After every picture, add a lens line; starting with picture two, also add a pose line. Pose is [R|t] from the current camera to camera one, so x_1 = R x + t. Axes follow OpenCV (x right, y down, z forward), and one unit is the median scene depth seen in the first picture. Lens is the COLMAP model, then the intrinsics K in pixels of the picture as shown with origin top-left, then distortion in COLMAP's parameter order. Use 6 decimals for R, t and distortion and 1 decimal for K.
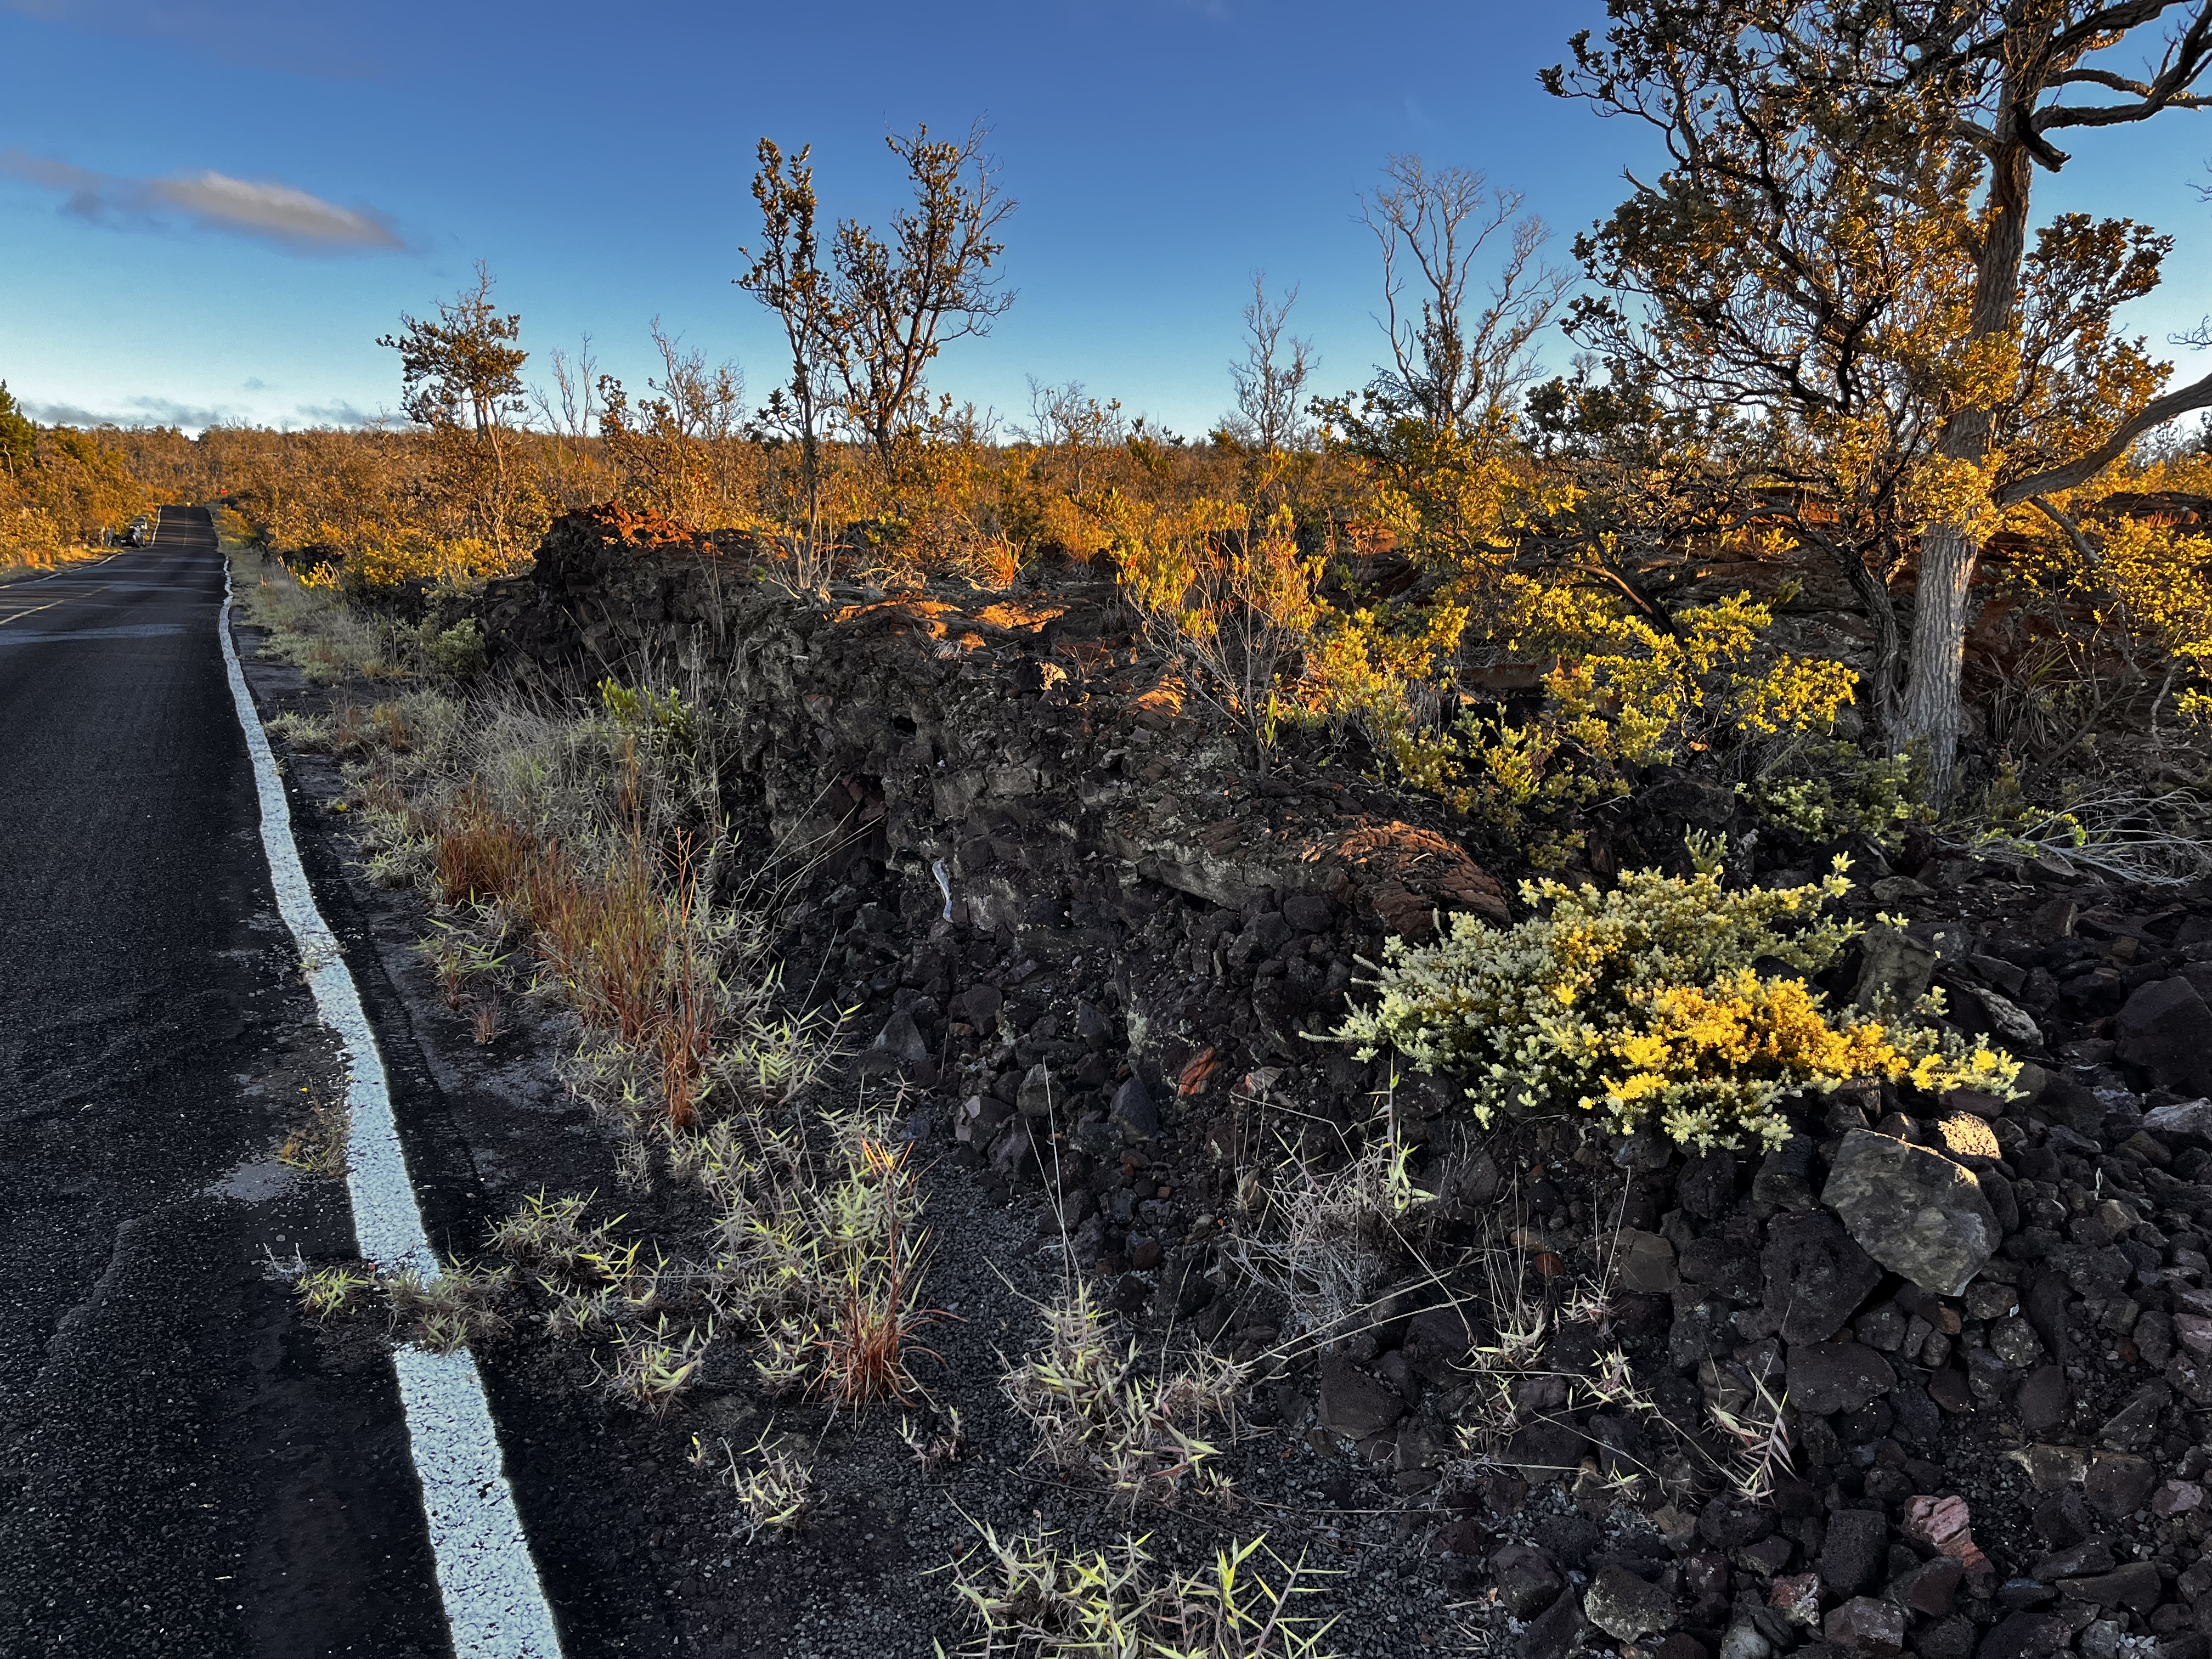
lens RADIAL K [[1672.0, 0, 1115.7], [0, 1672.0, 834.4], [0, 0, 1]] dist [0.005386, -0.008419]
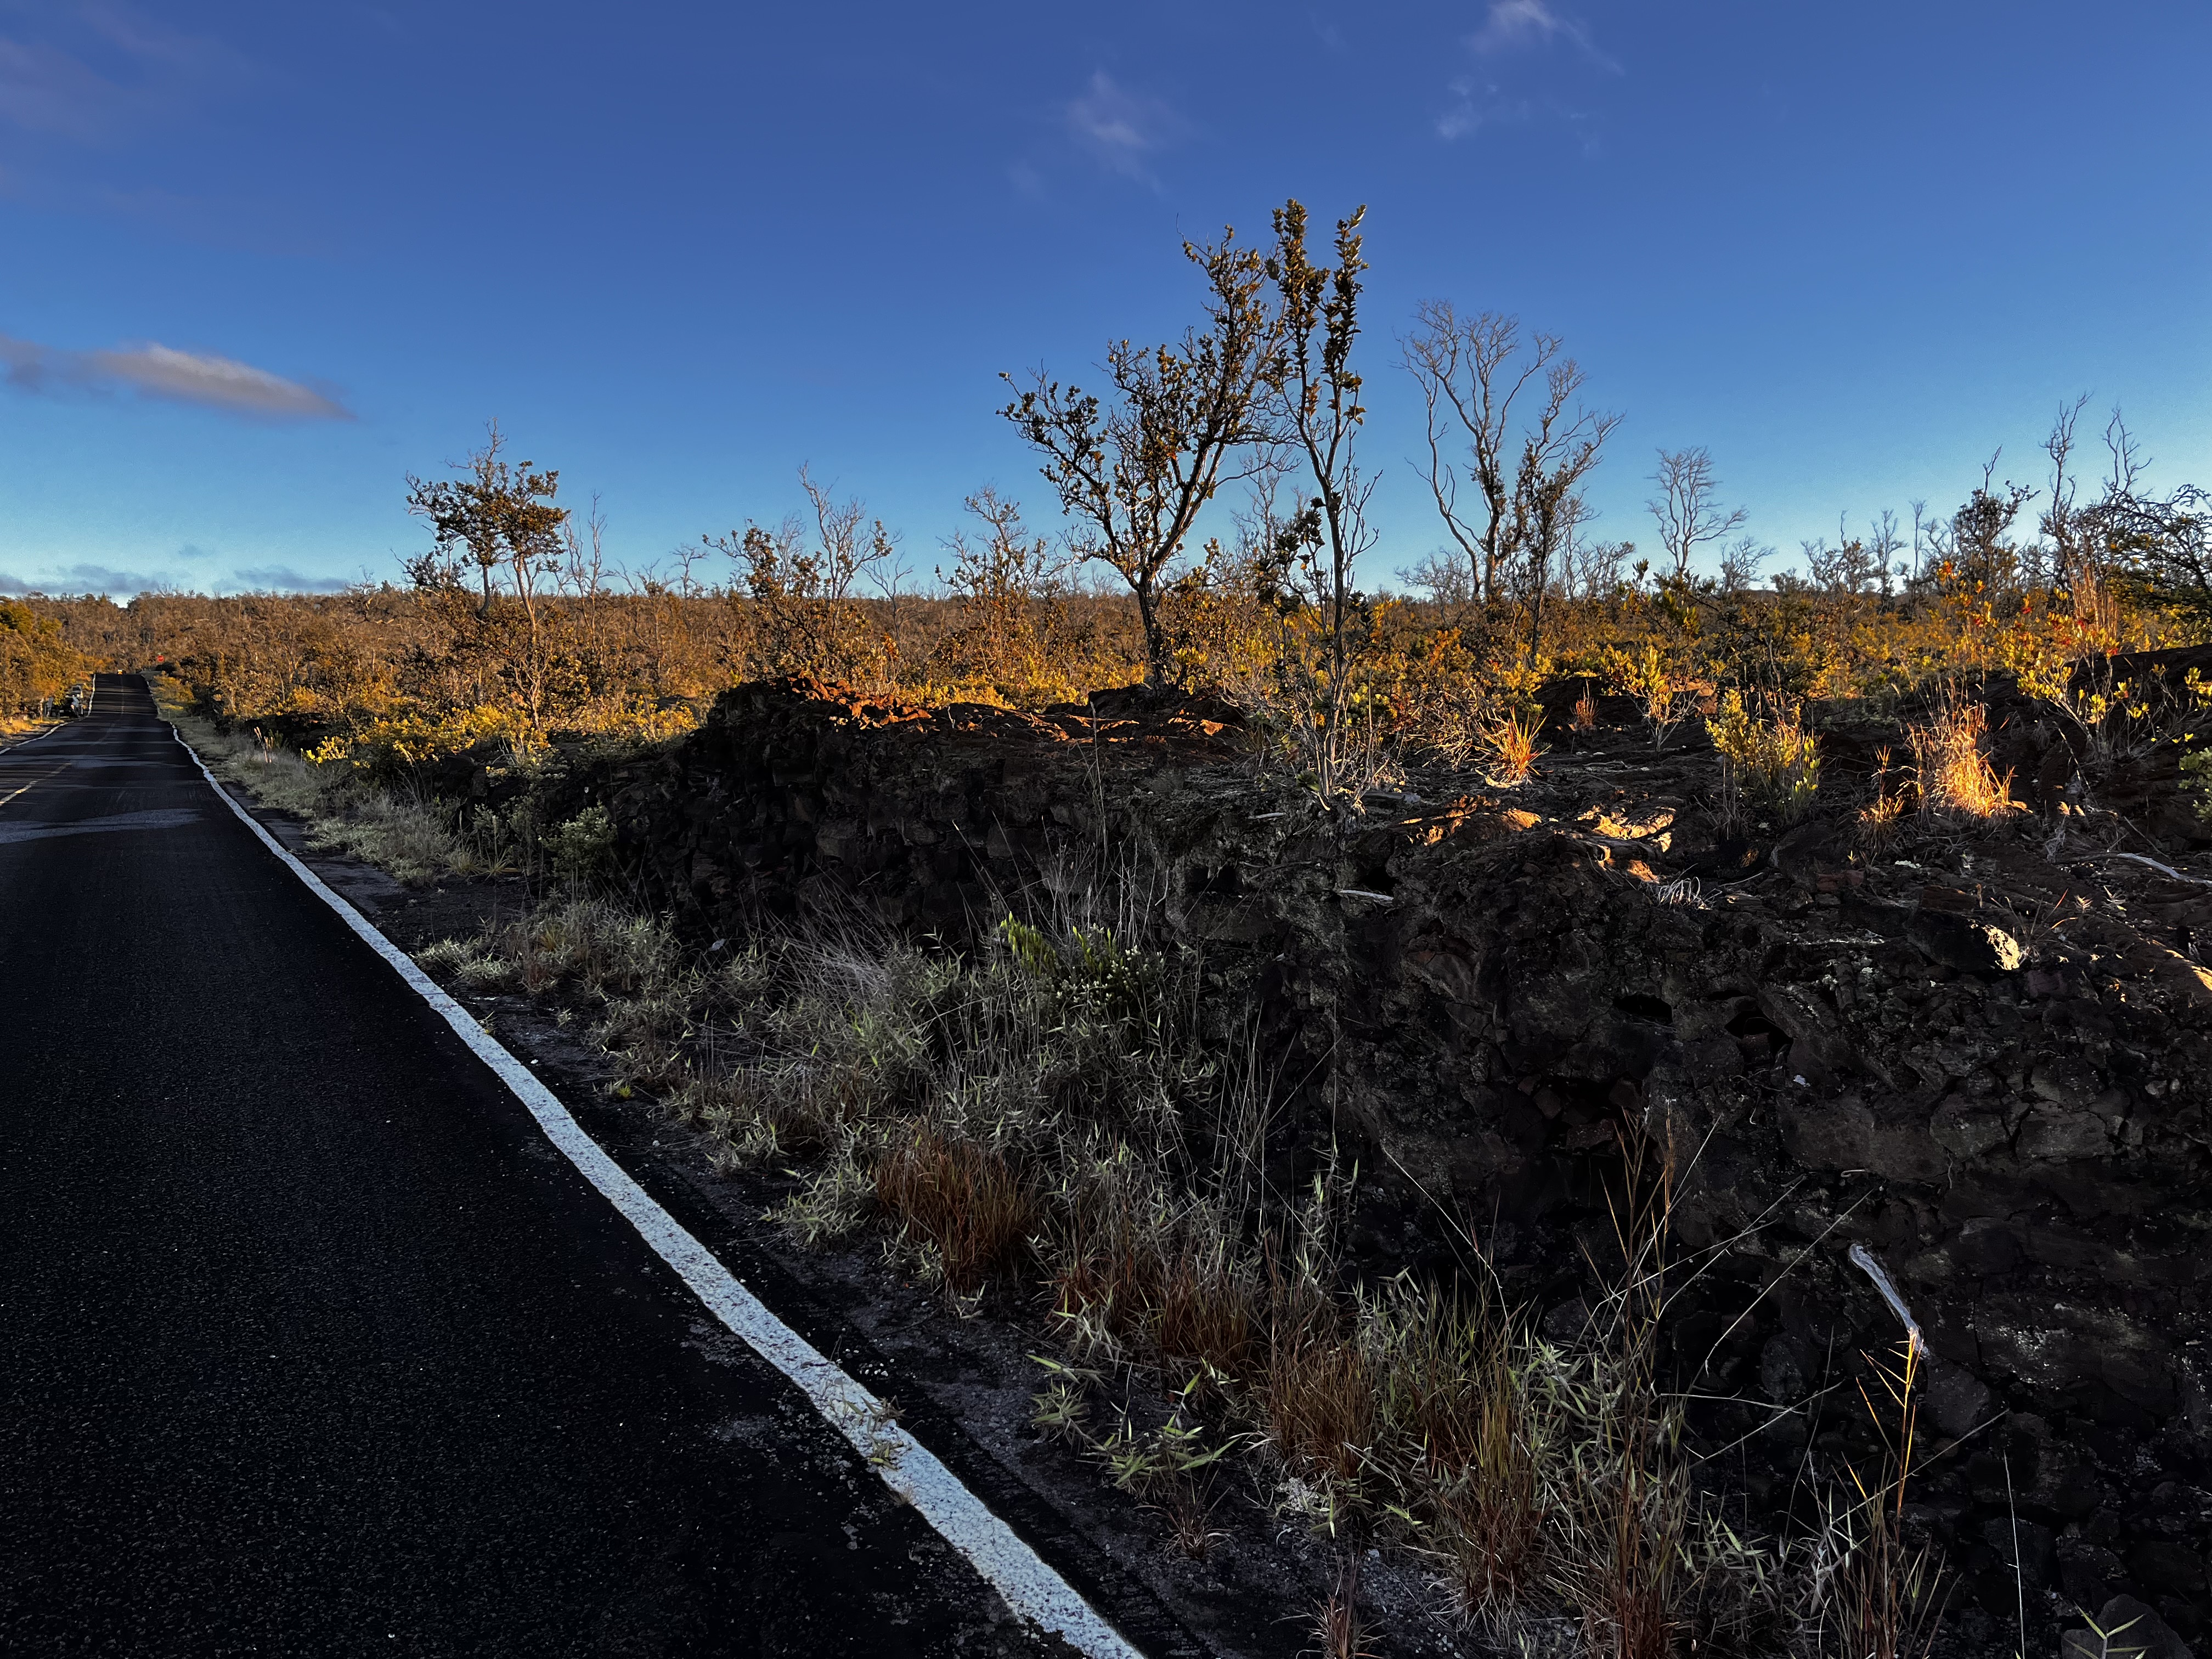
lens RADIAL K [[1672.0, 0, 1097.3], [0, 1672.0, 821.3], [0, 0, 1]] dist [0.005386, -0.008419]
pose [[0.999270, -0.021804, 0.031374, -0.087883], [0.024669, 0.995264, -0.094024, -0.019661], [-0.029175, 0.094729, 0.995075, 0.077448]]
